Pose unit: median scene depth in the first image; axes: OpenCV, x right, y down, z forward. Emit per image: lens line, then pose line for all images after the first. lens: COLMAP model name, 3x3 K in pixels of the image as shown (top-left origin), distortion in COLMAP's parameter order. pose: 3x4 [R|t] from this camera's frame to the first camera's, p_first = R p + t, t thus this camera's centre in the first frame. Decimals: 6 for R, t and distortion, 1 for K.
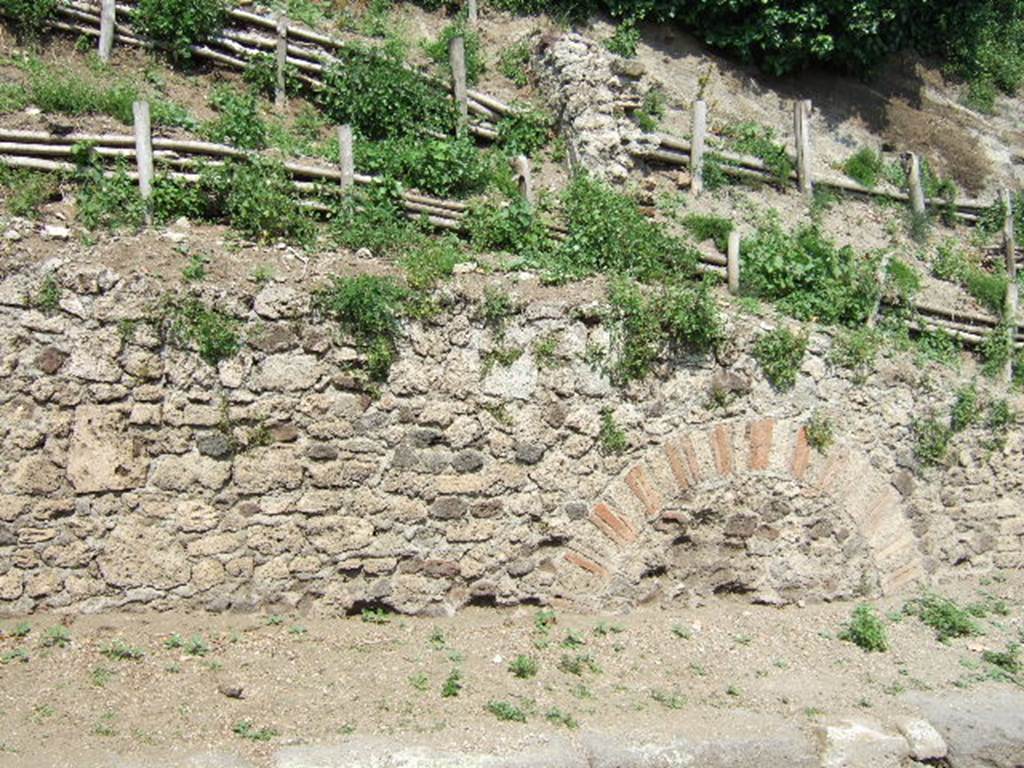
lens RADIAL K [[1082.7, 0, 513.8], [0, 1082.7, 381.3], [0, 0, 1]] dist [-0.050640, 0.000000]
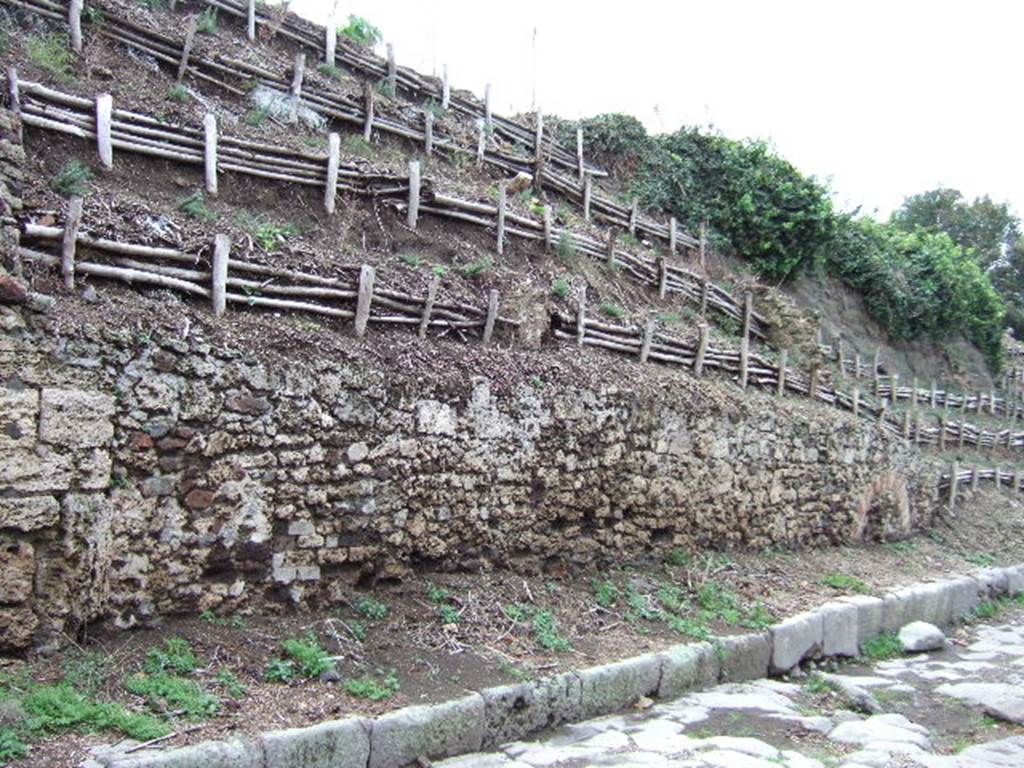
lens RADIAL K [[1082.7, 0, 530.6], [0, 1082.7, 379.4], [0, 0, 1]] dist [-0.050640, 0.000000]
pose [[0.844751, 0.039523, 0.533697, -2.002516], [-0.032956, 0.999218, -0.021833, -0.103674], [-0.534143, 0.000855, 0.845394, -0.747772]]
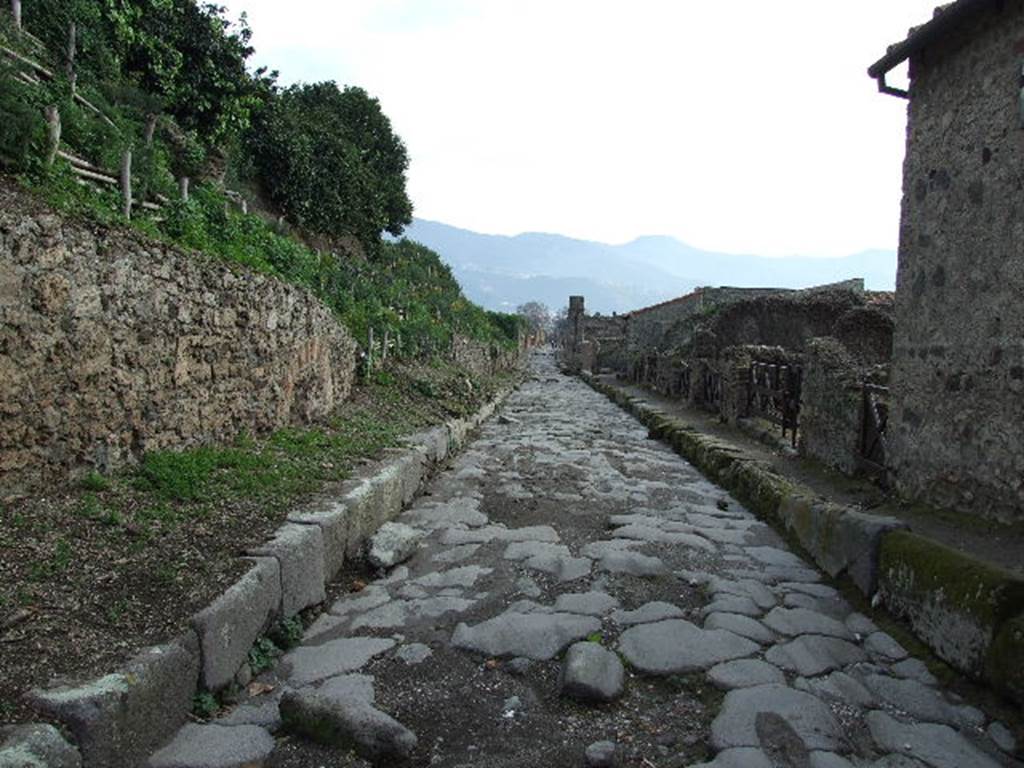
lens RADIAL K [[812.9, 0, 511.7], [0, 812.9, 375.7], [0, 0, 1]] dist [-0.017278, -0.003160]
pose [[0.373038, -0.067425, 0.925363, -1.277900], [-0.004710, 0.997206, 0.074558, -0.014657], [-0.927804, -0.032172, 0.371678, -0.005684]]
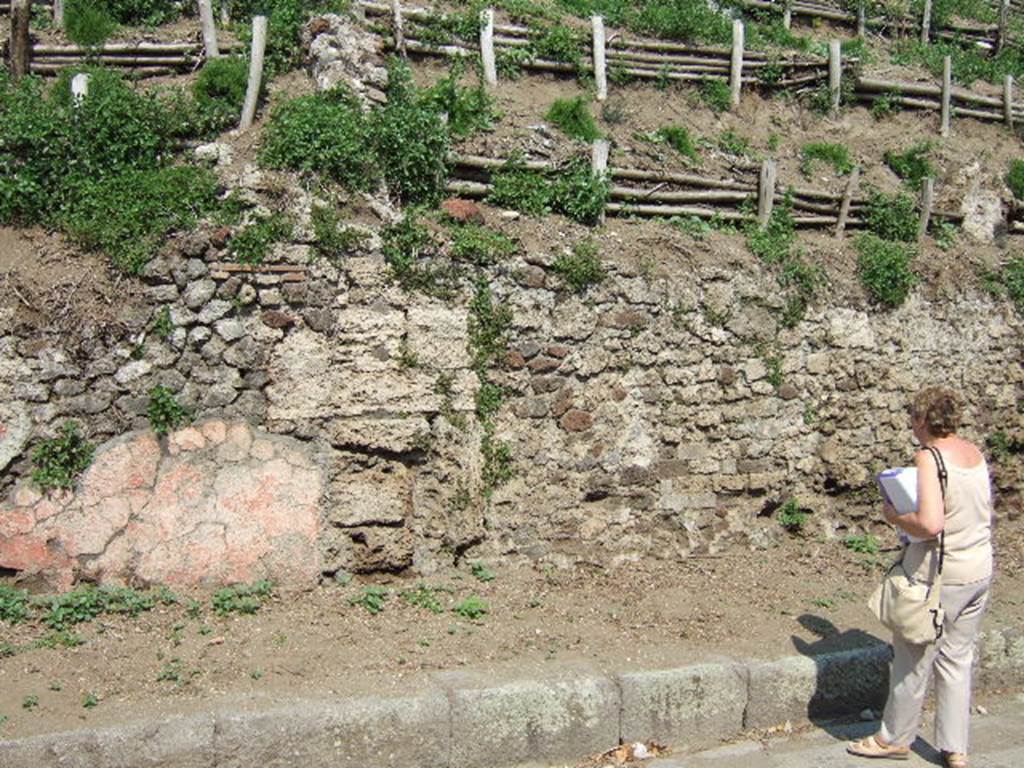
lens RADIAL K [[1082.7, 0, 533.7], [0, 1082.7, 366.5], [0, 0, 1]] dist [-0.050640, 0.000000]
pose [[0.993345, -0.009796, 0.114763, -1.850169], [0.004708, 0.998997, 0.044521, -0.093013], [-0.115084, -0.043685, 0.992395, -0.670870]]
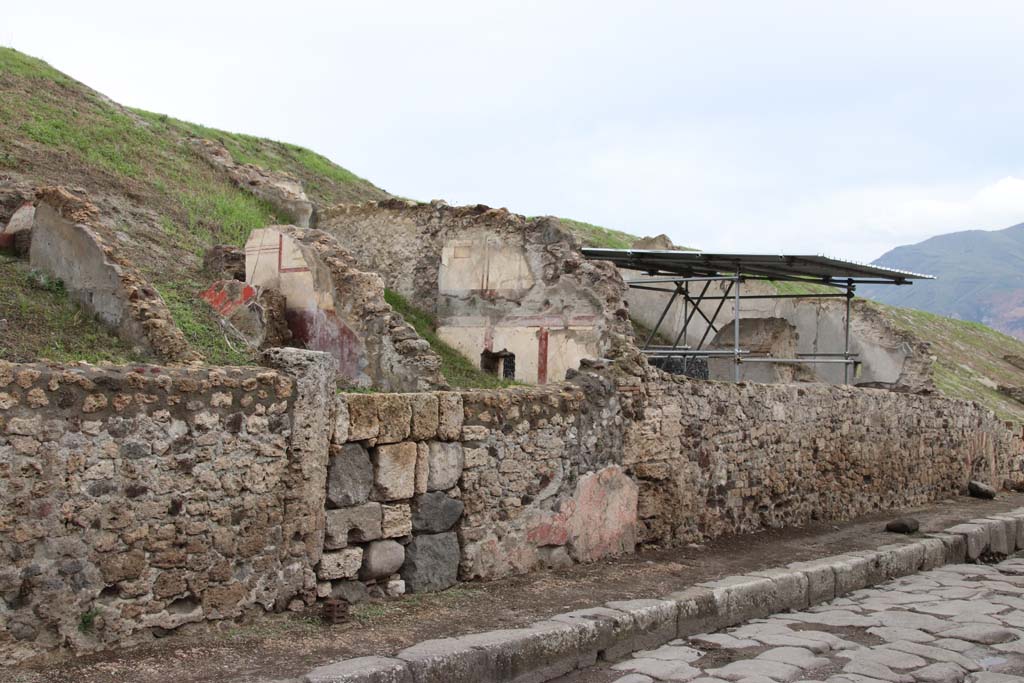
lens RADIAL K [[1090.7, 0, 514.0], [0, 1090.7, 339.2], [0, 0, 1]] dist [0.069923, 0.000000]
pose [[0.831708, 0.013521, 0.555048, -3.228975], [0.005683, 0.999444, -0.032861, -0.164798], [-0.555184, 0.030485, 0.831169, -1.202640]]
